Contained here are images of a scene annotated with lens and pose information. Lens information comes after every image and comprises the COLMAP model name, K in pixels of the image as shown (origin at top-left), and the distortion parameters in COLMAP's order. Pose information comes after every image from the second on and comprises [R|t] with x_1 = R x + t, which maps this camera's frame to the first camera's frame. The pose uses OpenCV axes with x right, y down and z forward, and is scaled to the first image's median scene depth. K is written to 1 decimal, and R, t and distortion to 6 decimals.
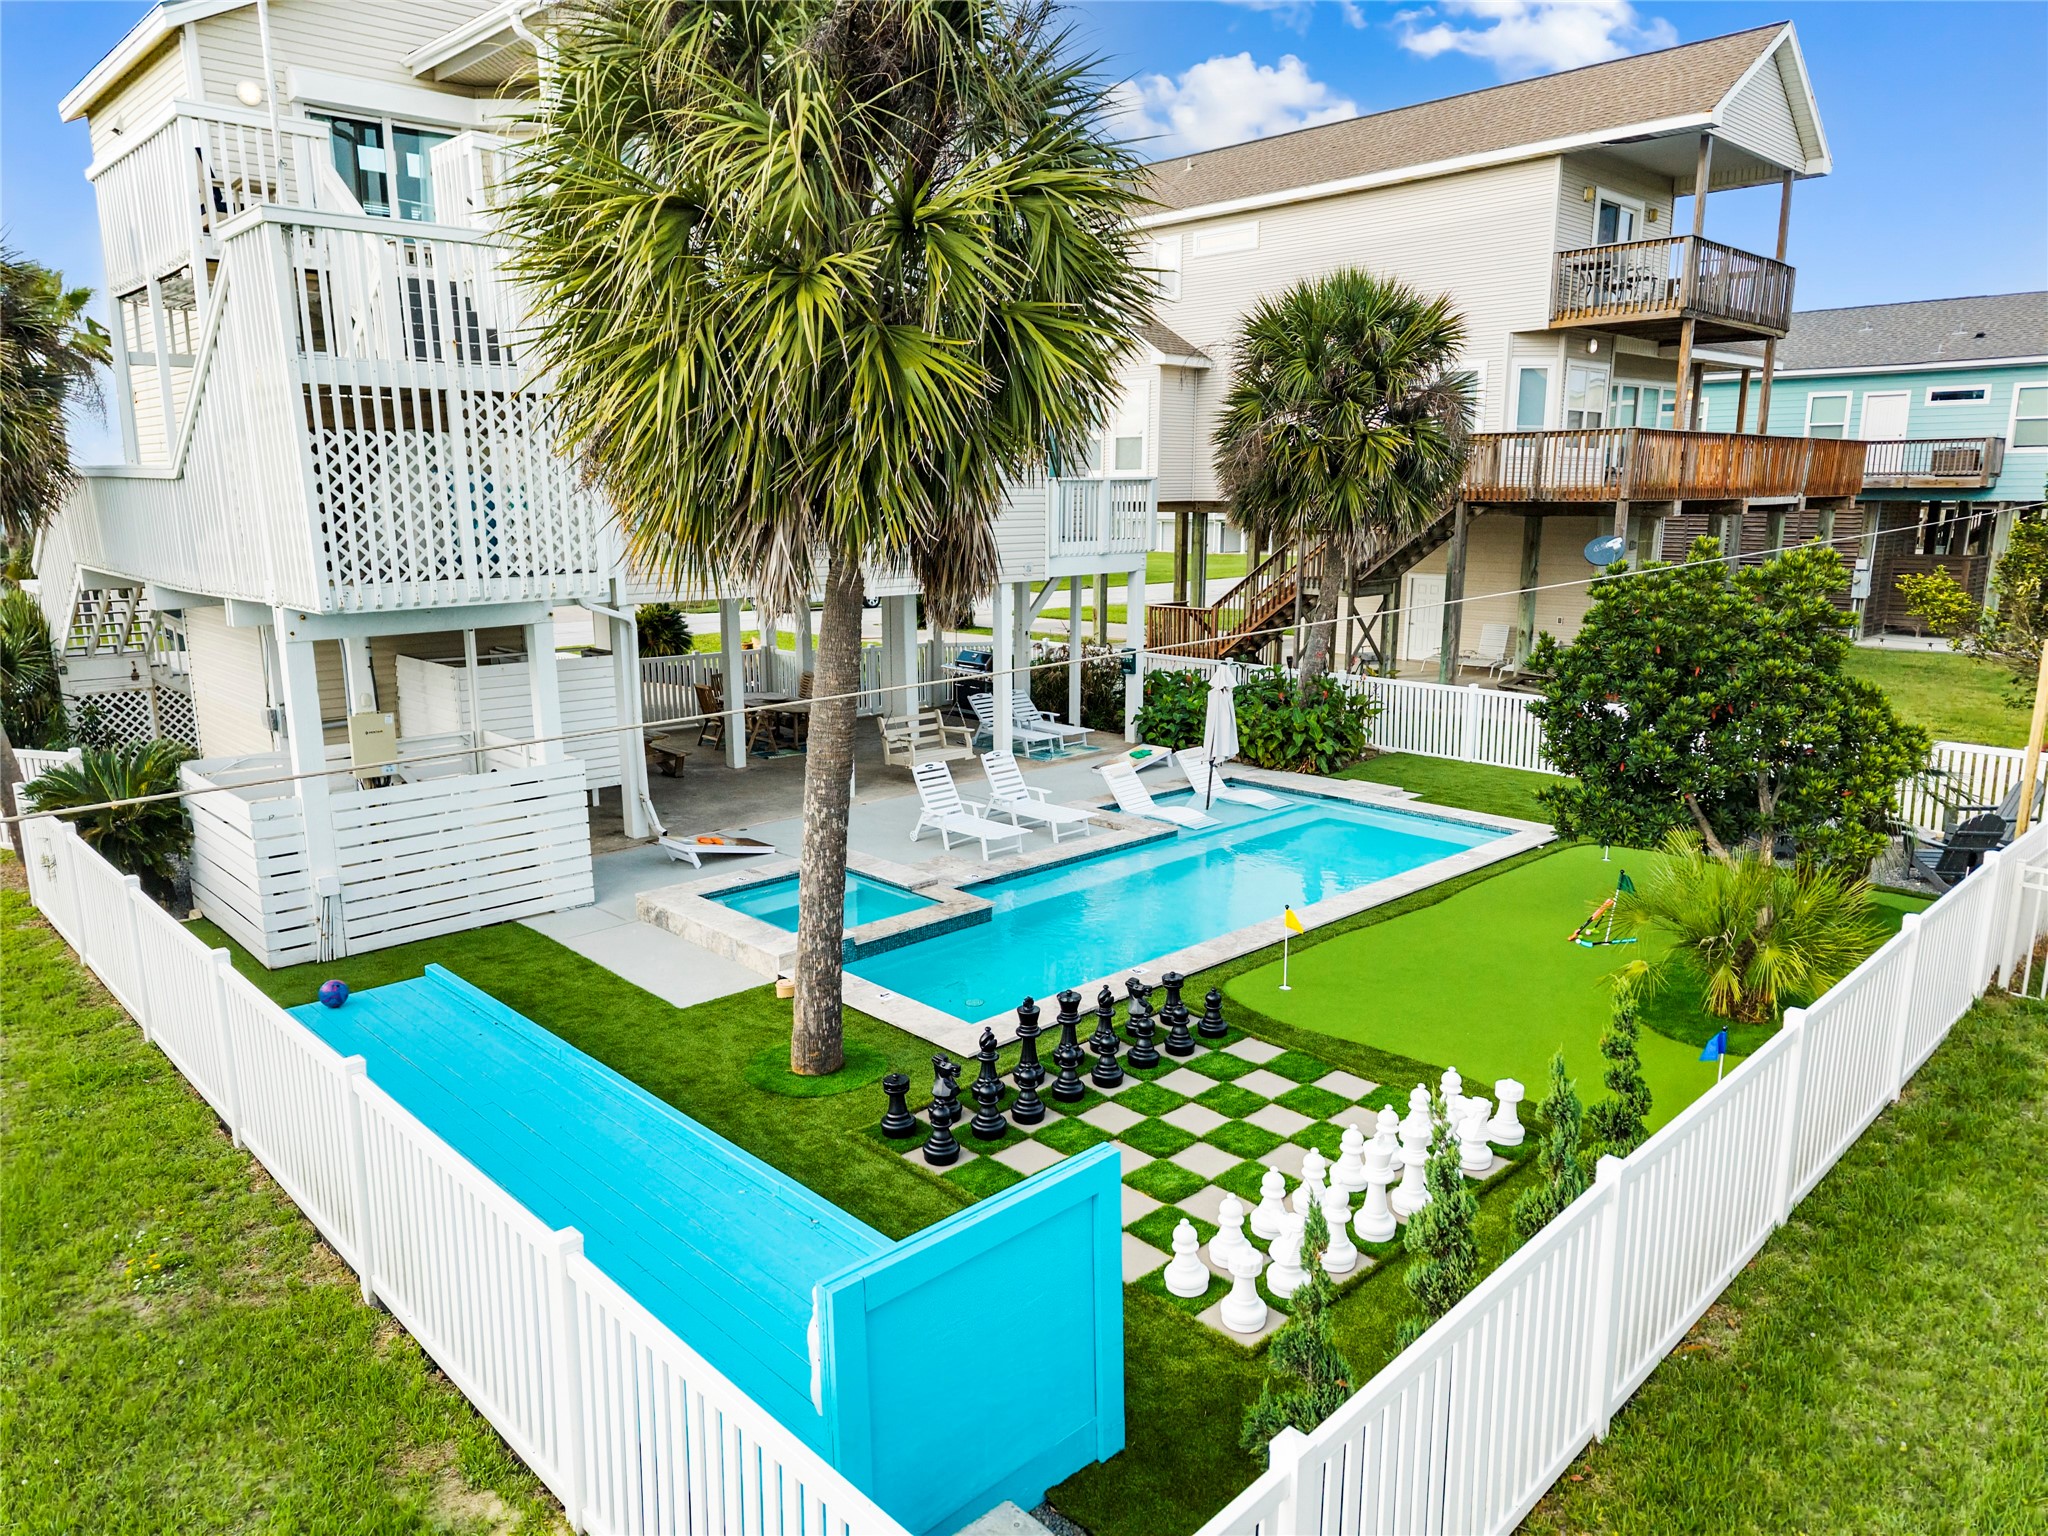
lens RADIAL K [[1417.2, 0, 1013.5], [0, 1417.2, 759.2], [0, 0, 1]] dist [-0.004880, -0.001261]
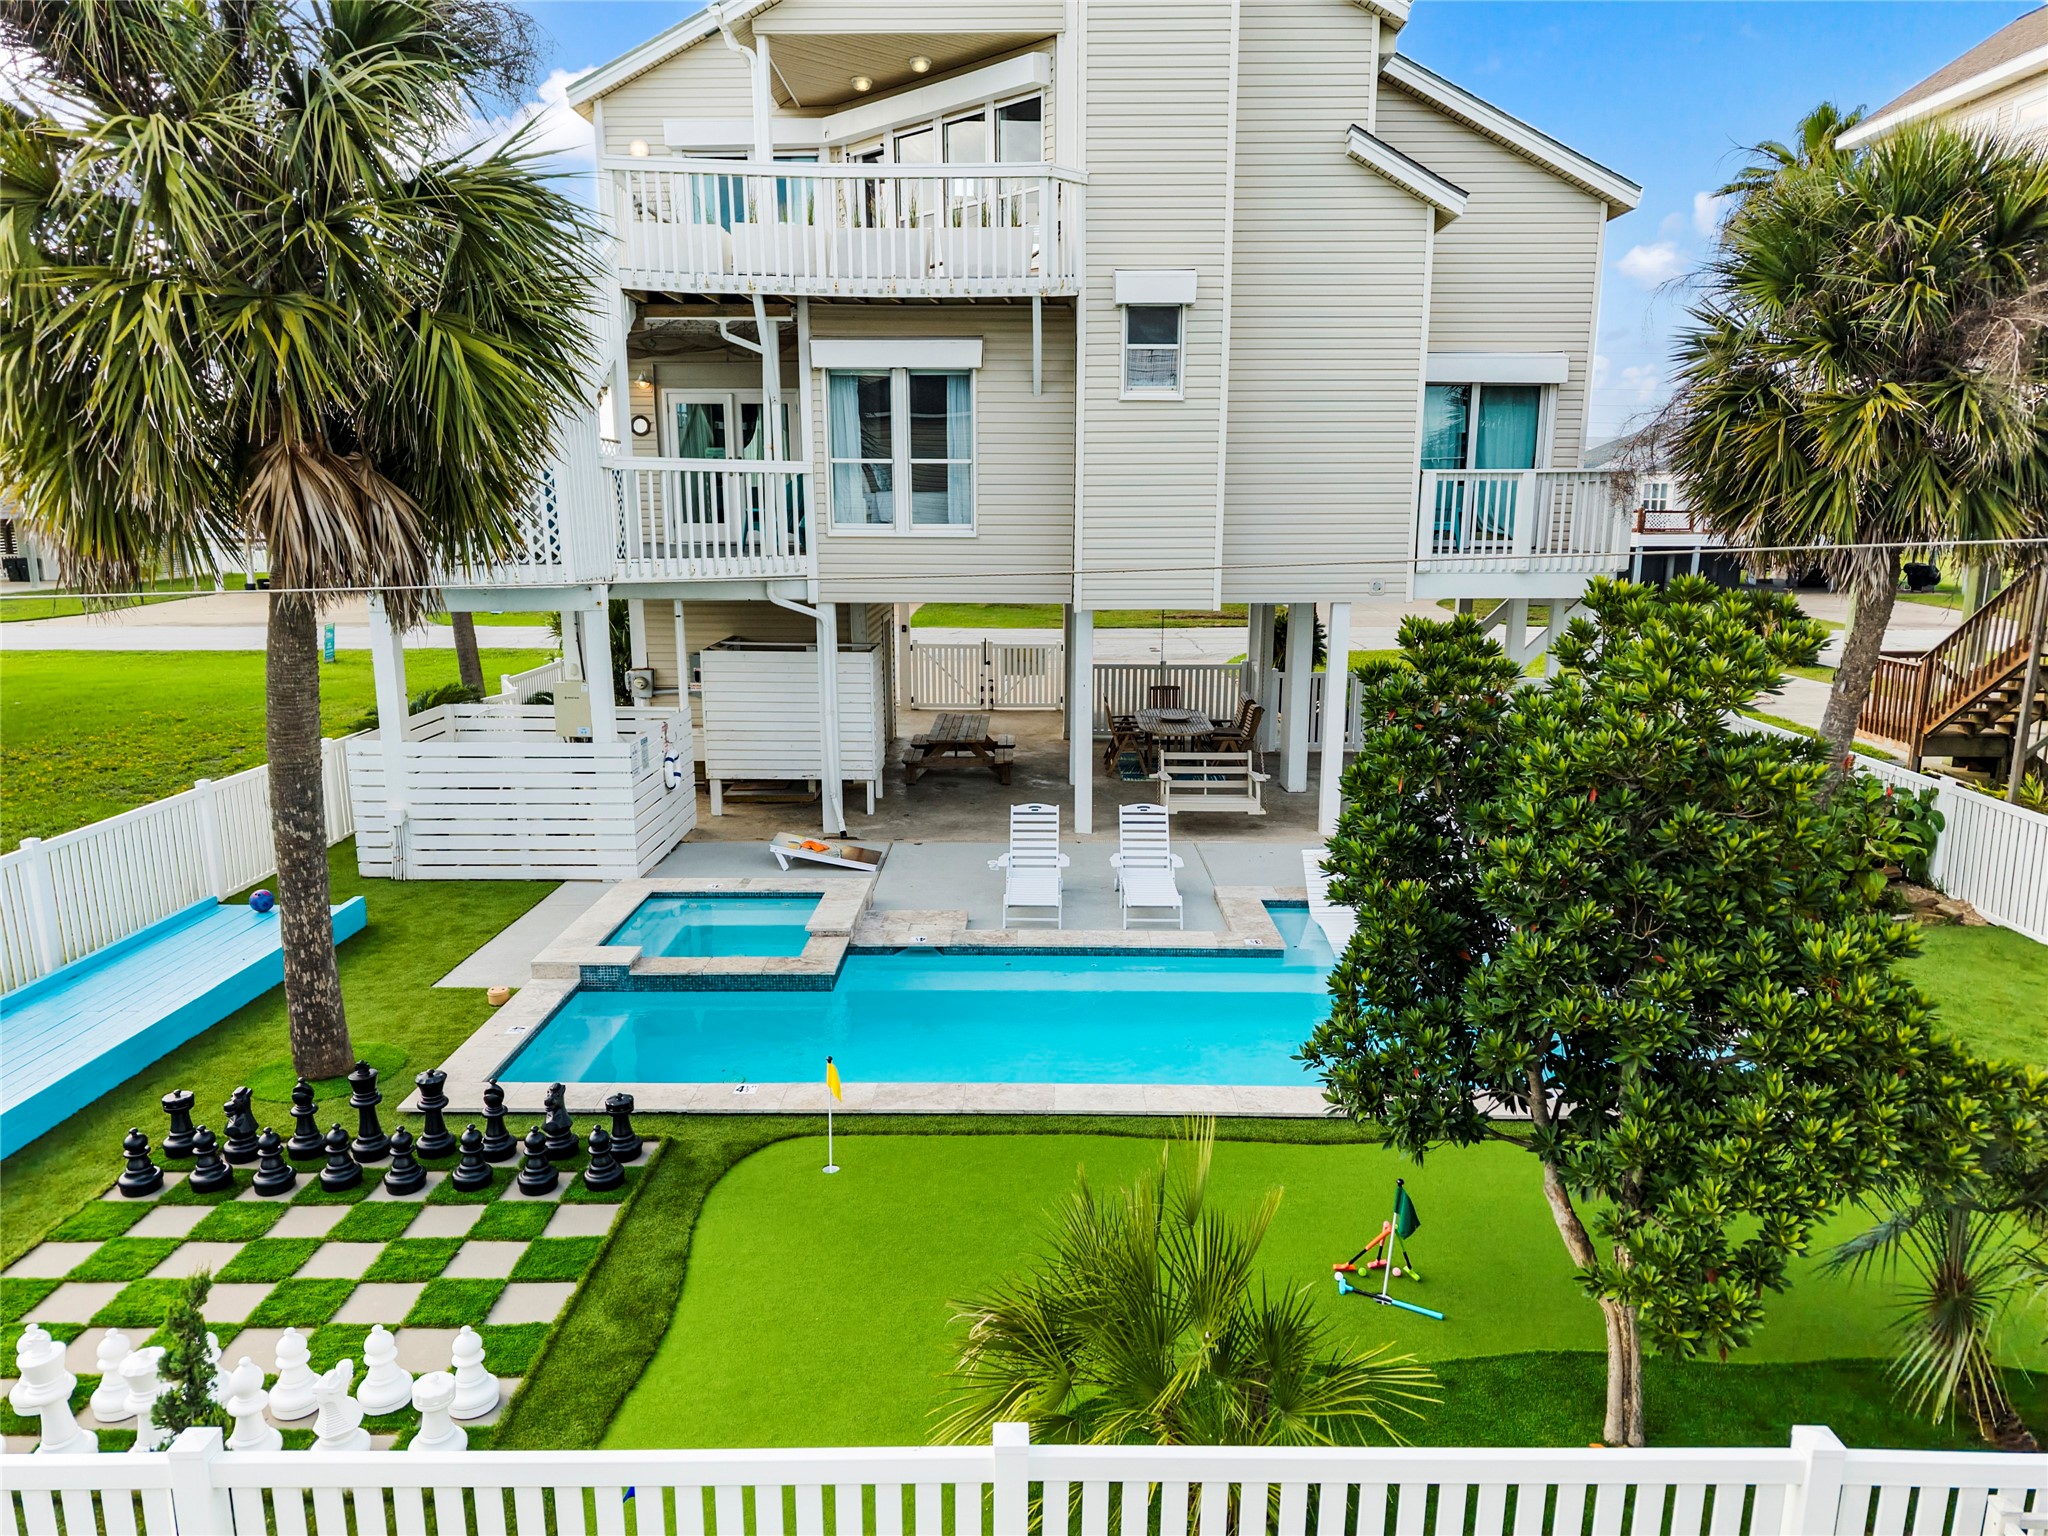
lens RADIAL K [[1417.2, 0, 1013.5], [0, 1417.2, 759.2], [0, 0, 1]] dist [-0.004880, -0.001261]
pose [[0.722813, 0.150804, -0.674388, 0.752717], [-0.135904, 0.987861, 0.075239, -0.128805], [0.677548, 0.037269, 0.734534, 0.507148]]
